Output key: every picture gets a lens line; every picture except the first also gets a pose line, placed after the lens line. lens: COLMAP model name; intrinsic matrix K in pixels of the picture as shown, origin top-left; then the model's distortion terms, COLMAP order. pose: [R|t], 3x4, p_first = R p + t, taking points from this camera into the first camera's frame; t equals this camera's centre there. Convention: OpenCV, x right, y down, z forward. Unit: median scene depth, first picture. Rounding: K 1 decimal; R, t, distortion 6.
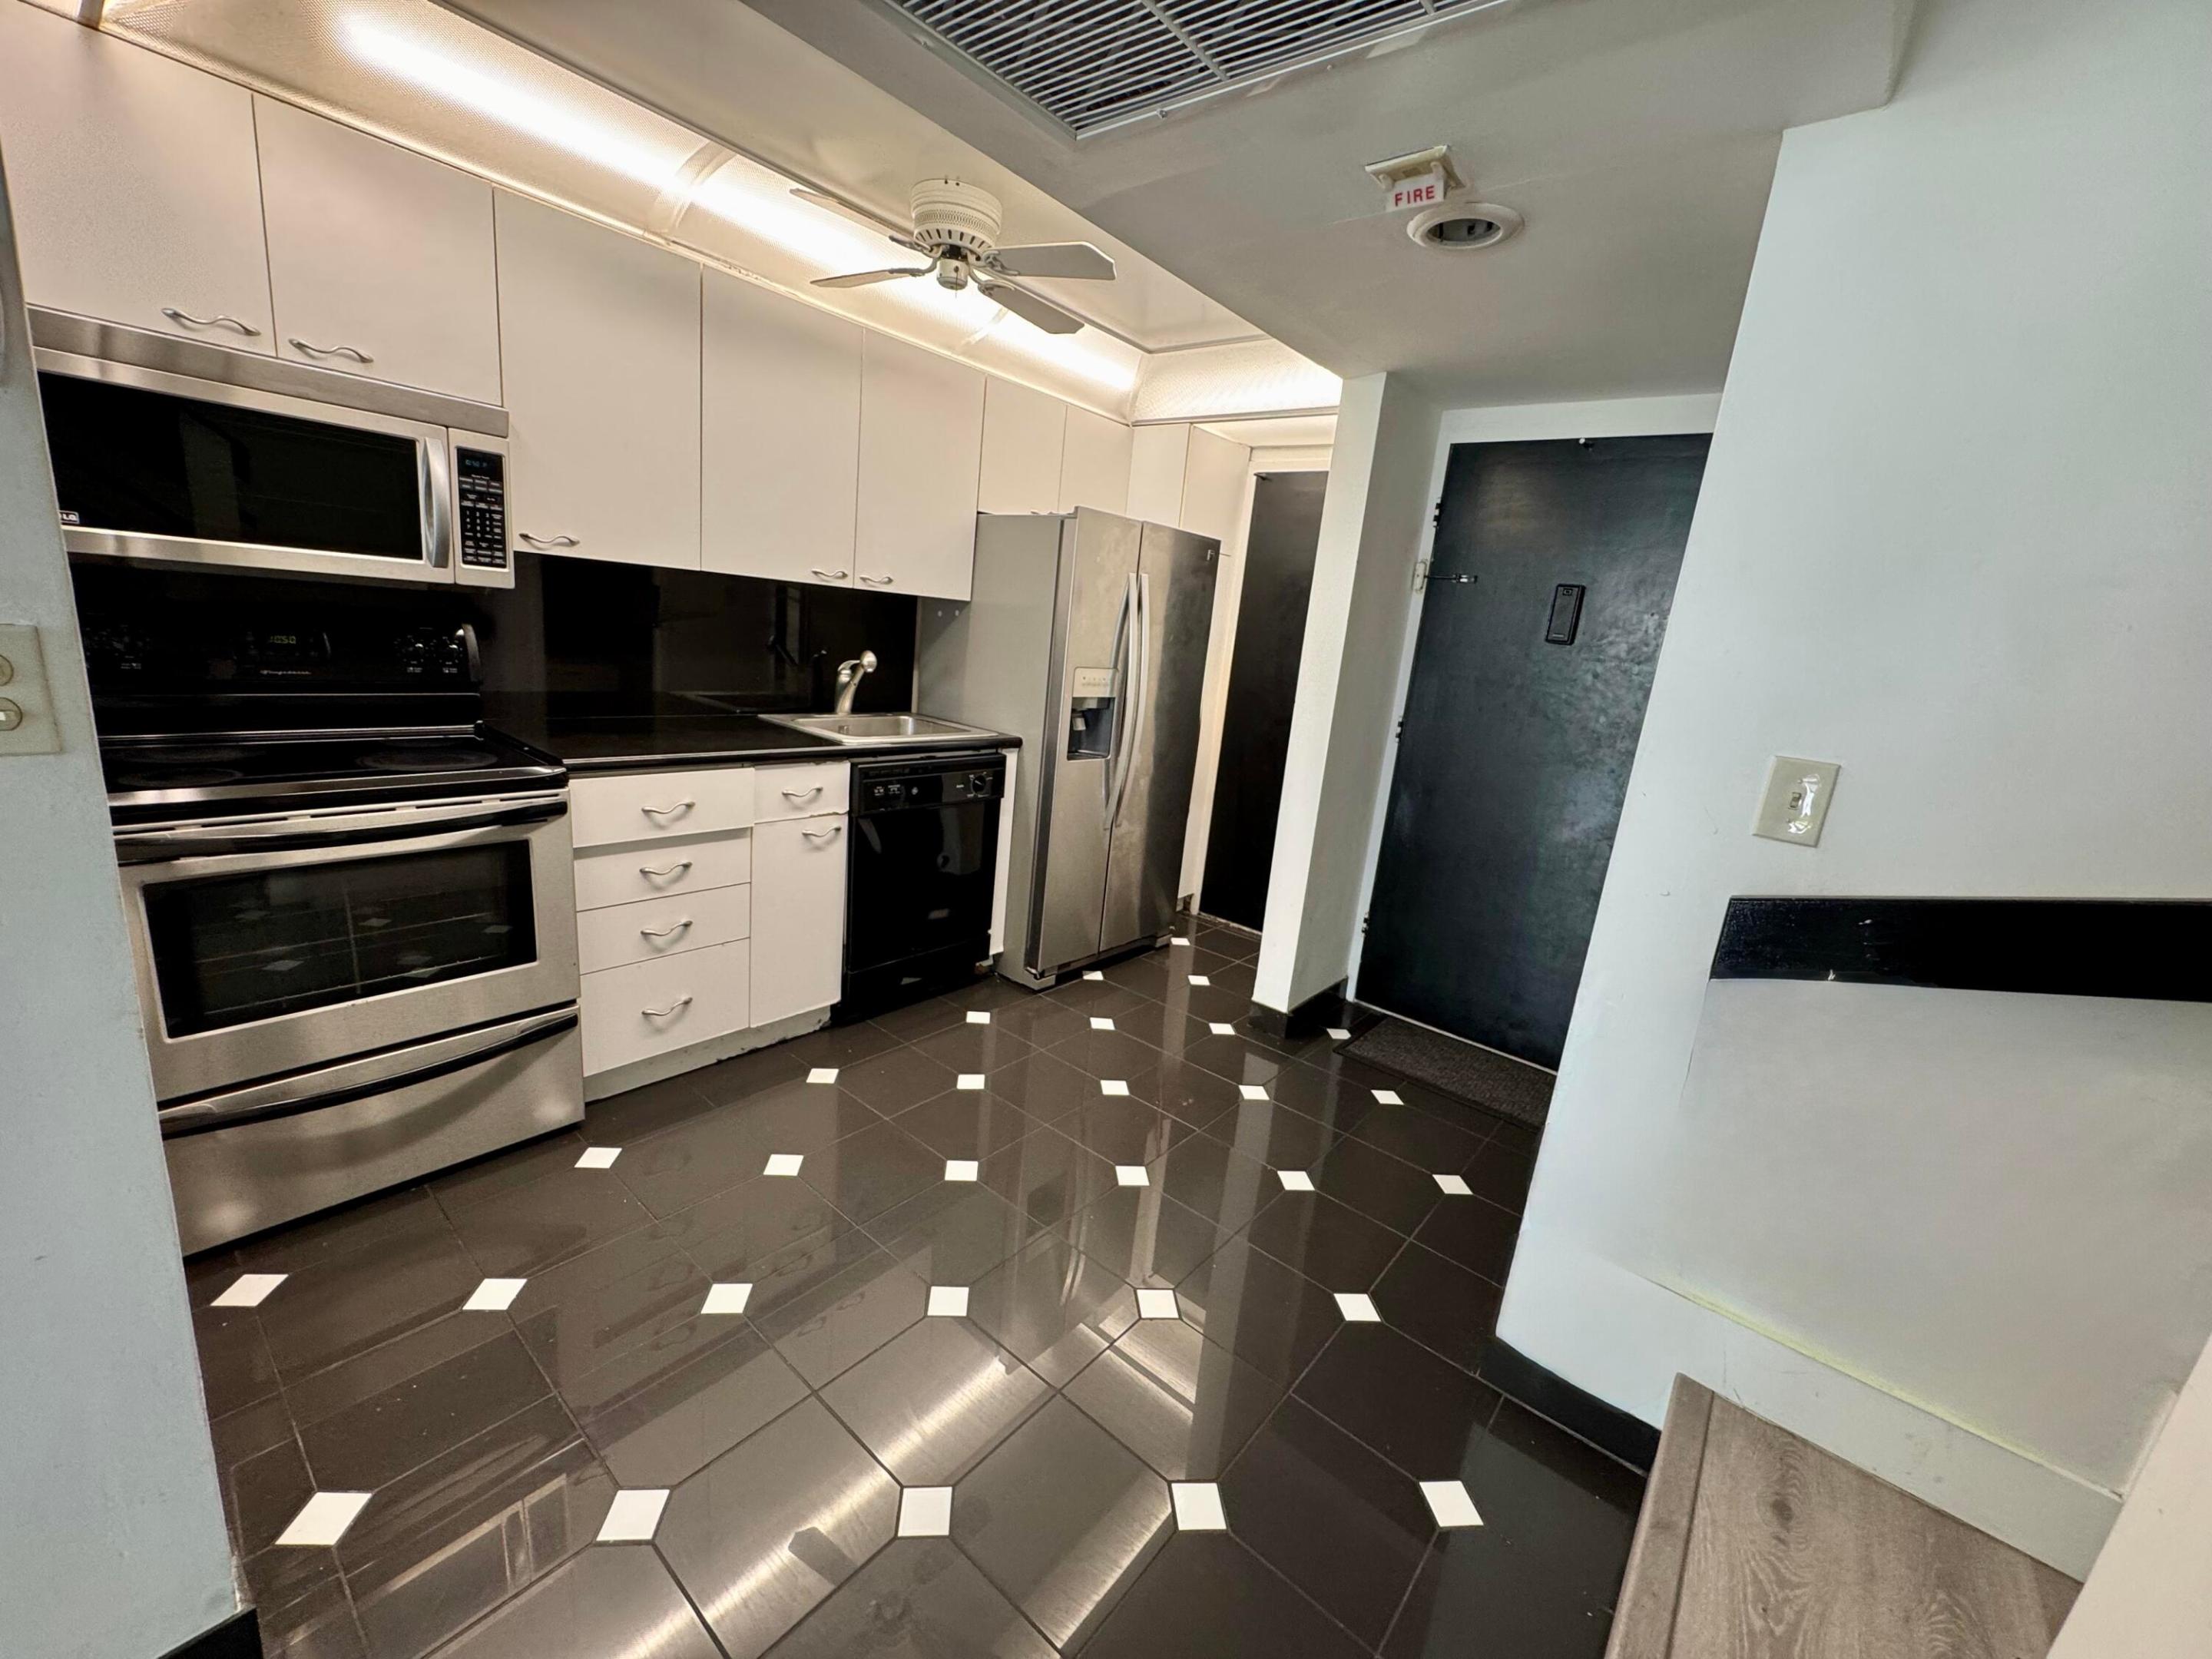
lens RADIAL K [[886.7, 0, 1106.9], [0, 886.7, 824.9], [0, 0, 1]] dist [-0.002172, 0.000140]
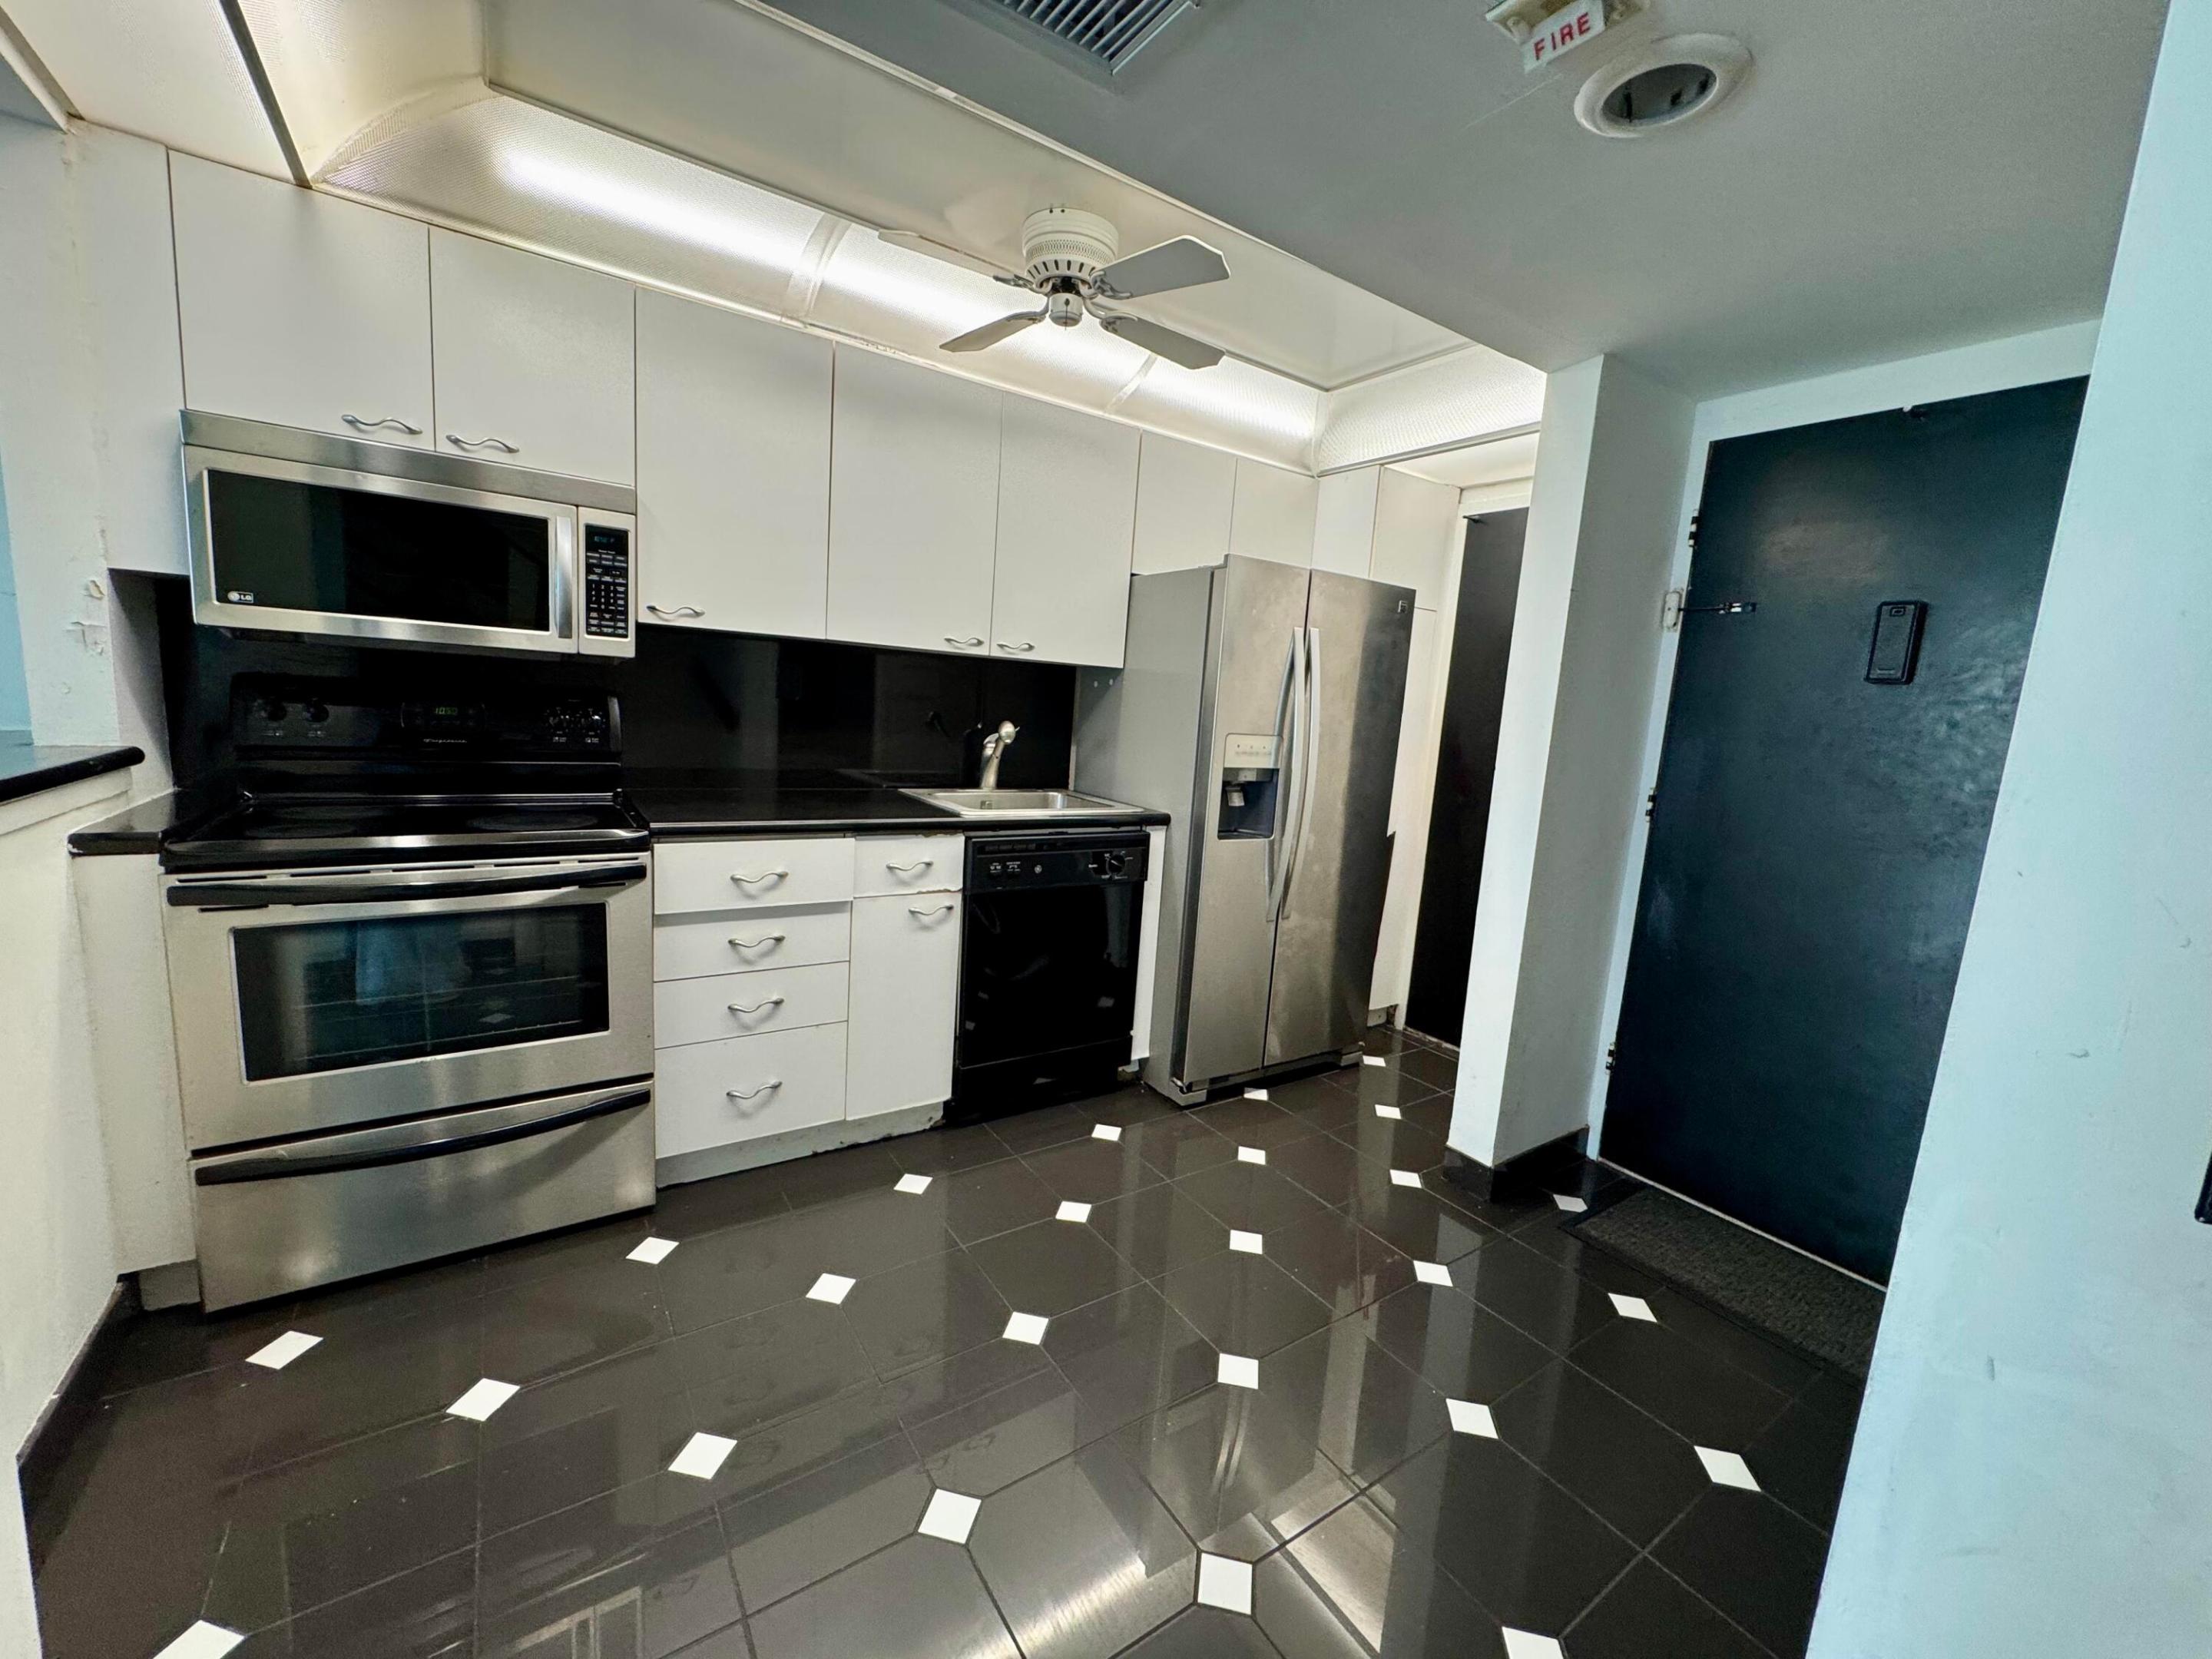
lens RADIAL K [[886.0, 0, 1105.3], [0, 886.0, 825.1], [0, 0, 1]] dist [-0.002513, 0.000298]
pose [[0.958699, 0.005987, -0.284359, 0.112011], [-0.036897, 0.993948, -0.103468, 0.008495], [0.282019, 0.109686, 0.953118, 0.157421]]
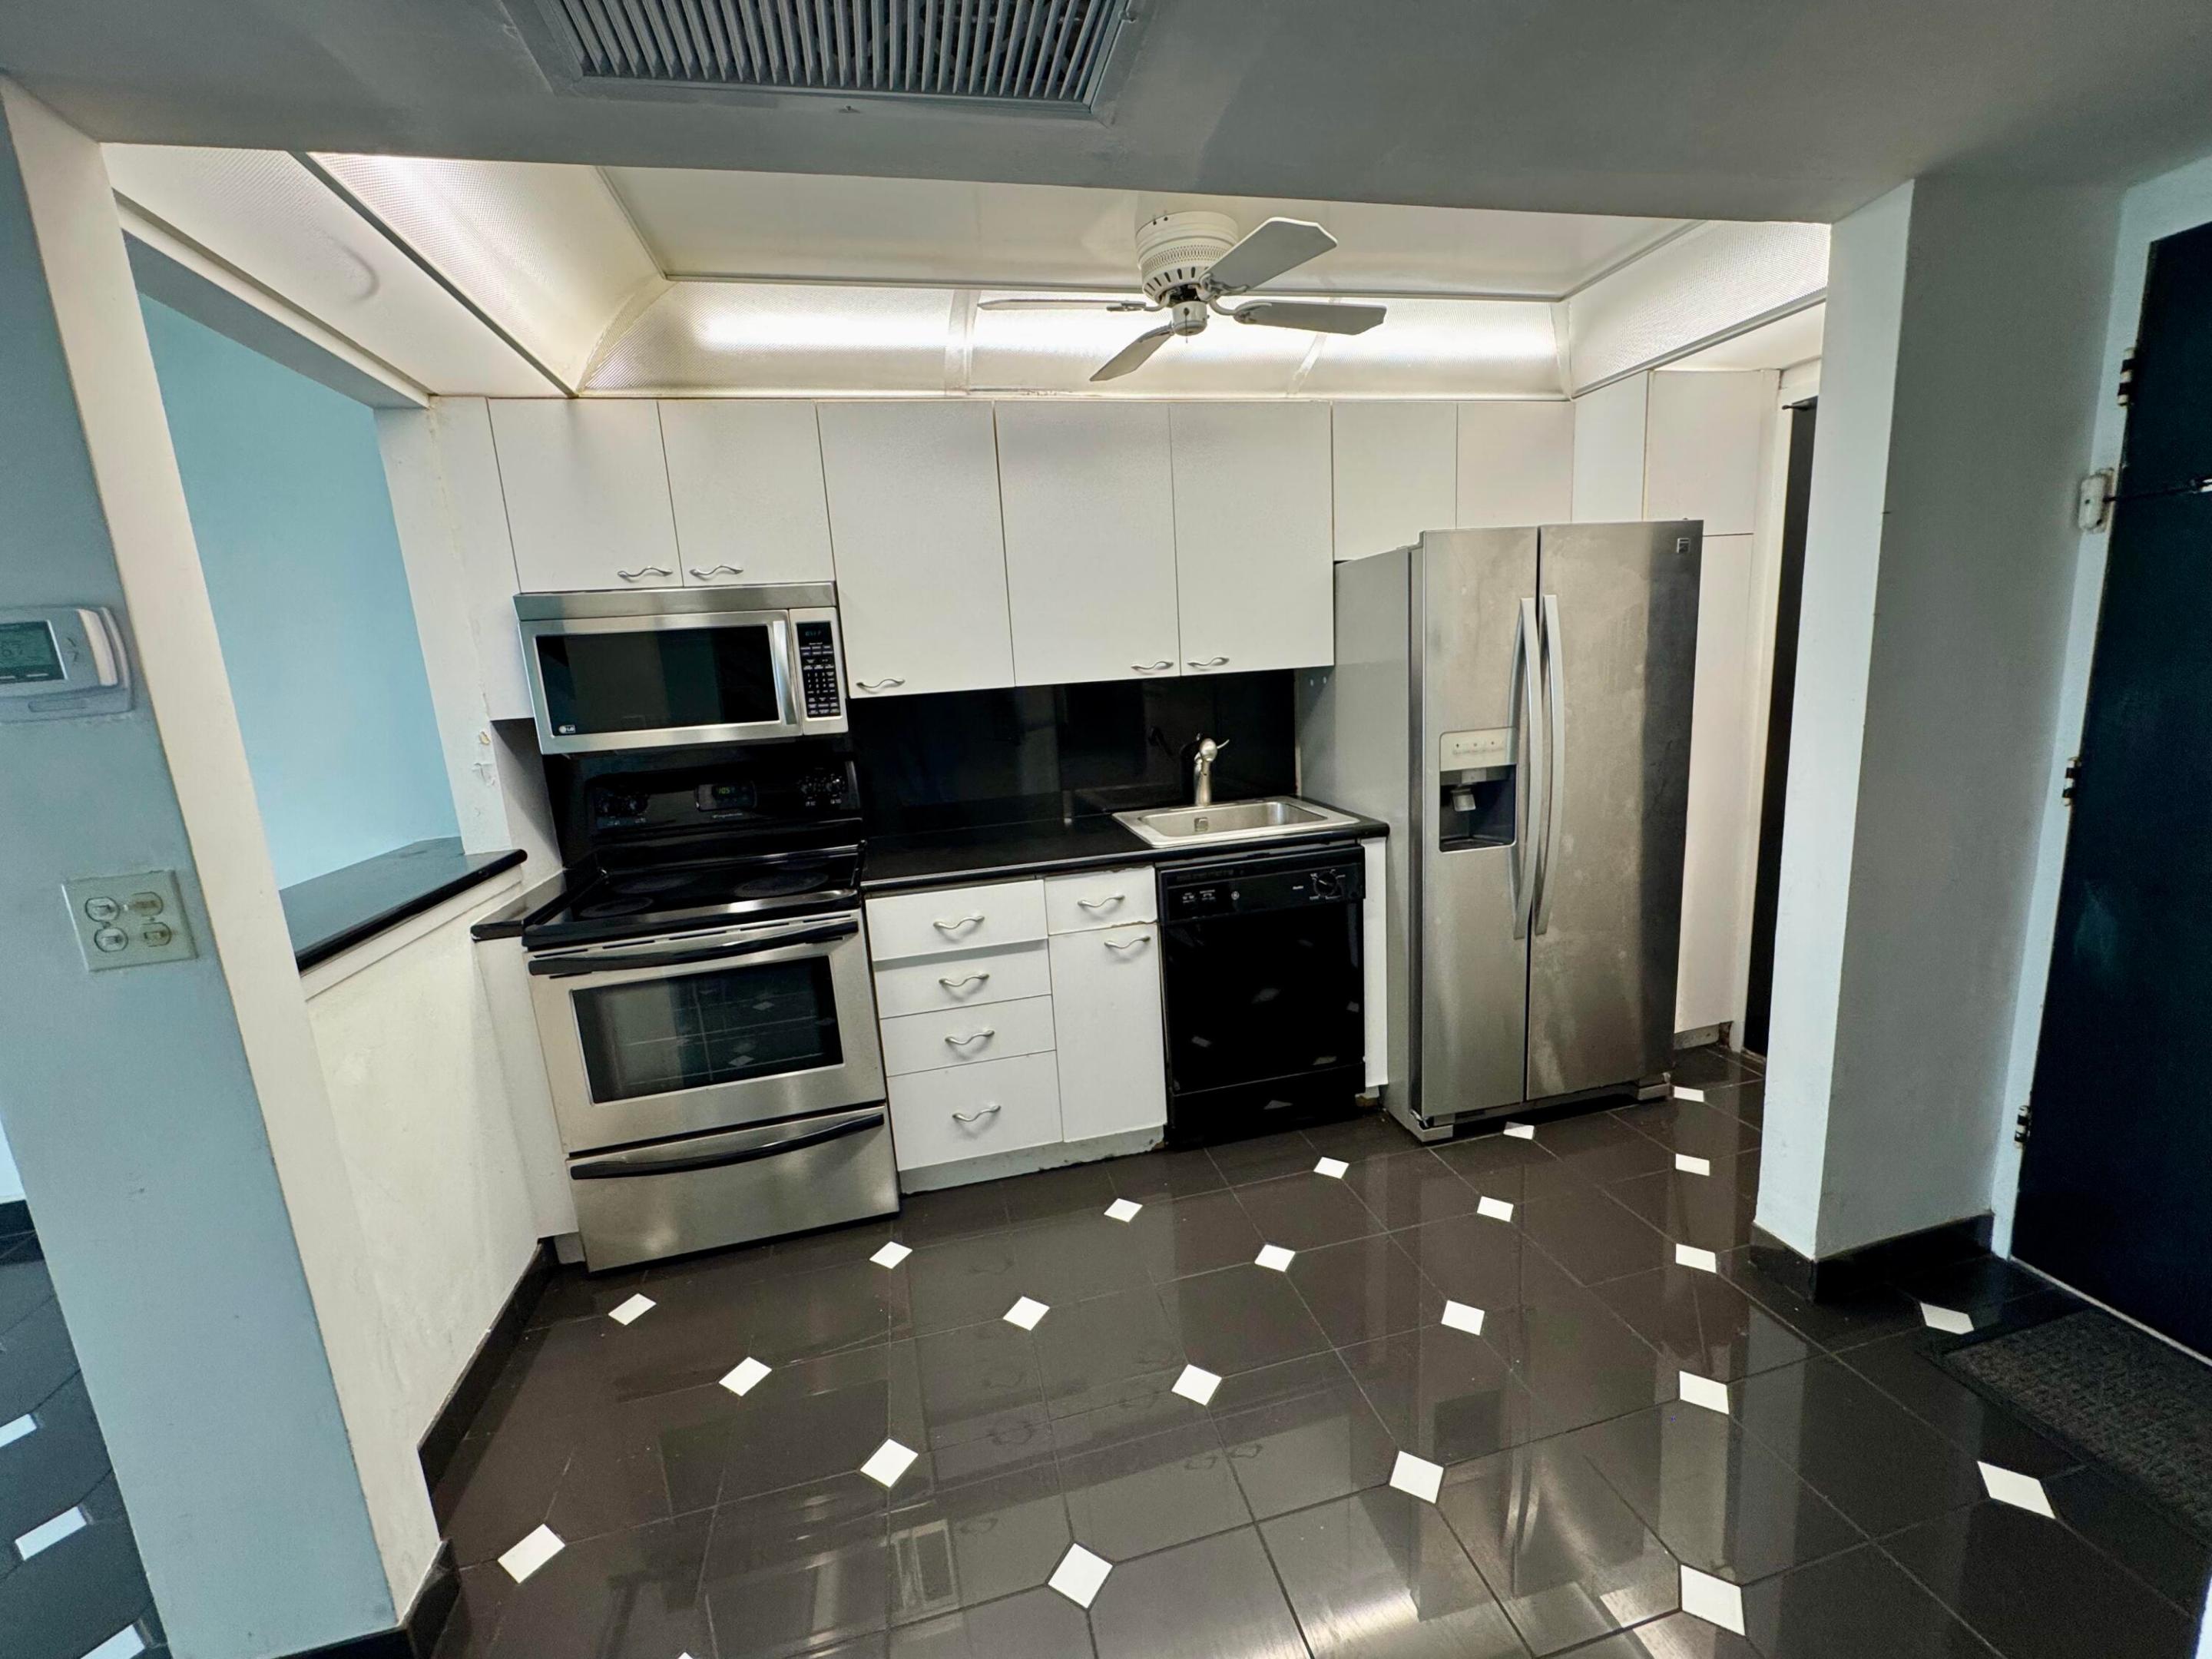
lens RADIAL K [[886.4, 0, 1105.2], [0, 886.4, 825.2], [0, 0, 1]] dist [-0.002804, 0.000166]
pose [[0.783522, -0.035434, -0.620353, 0.240154], [0.002716, 0.998558, -0.053606, -0.064307], [0.621358, 0.040317, 0.782489, 0.241629]]
